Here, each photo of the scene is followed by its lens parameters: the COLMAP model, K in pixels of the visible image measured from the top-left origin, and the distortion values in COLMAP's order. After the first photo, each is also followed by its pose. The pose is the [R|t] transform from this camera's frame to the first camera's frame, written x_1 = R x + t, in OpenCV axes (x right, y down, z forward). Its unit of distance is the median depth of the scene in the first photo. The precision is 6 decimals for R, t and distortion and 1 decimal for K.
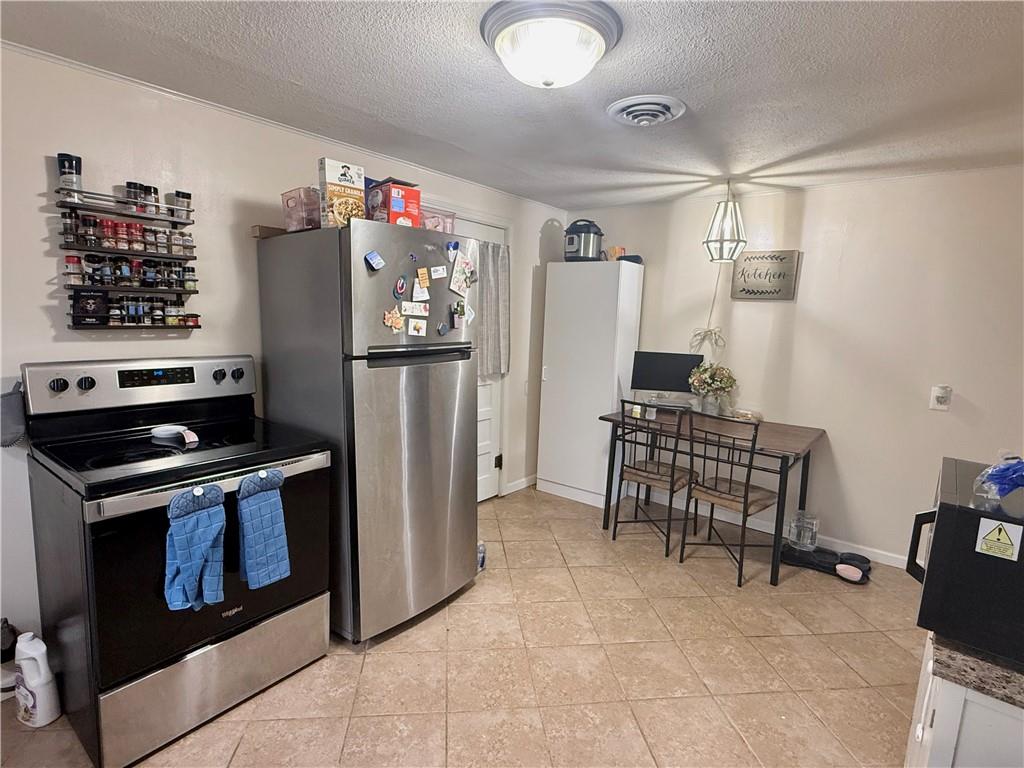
lens RADIAL K [[506.5, 0, 512.0], [0, 506.5, 384.0], [0, 0, 1]] dist [-0.000385, -0.000033]
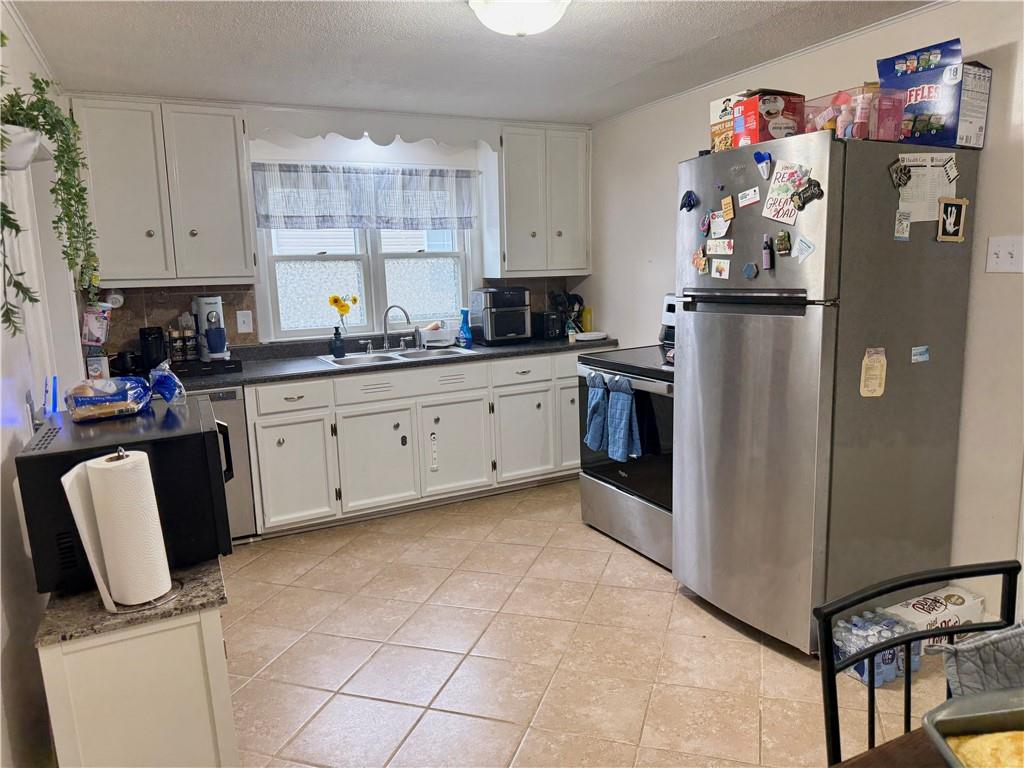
lens RADIAL K [[674.4, 0, 512.0], [0, 674.4, 384.0], [0, 0, 1]] dist [0.002074, 0.000369]
pose [[-0.397799, 0.146885, -0.905638, 1.017045], [-0.104939, 0.973339, 0.203960, -0.117917], [0.911451, 0.176172, -0.371779, 1.141313]]
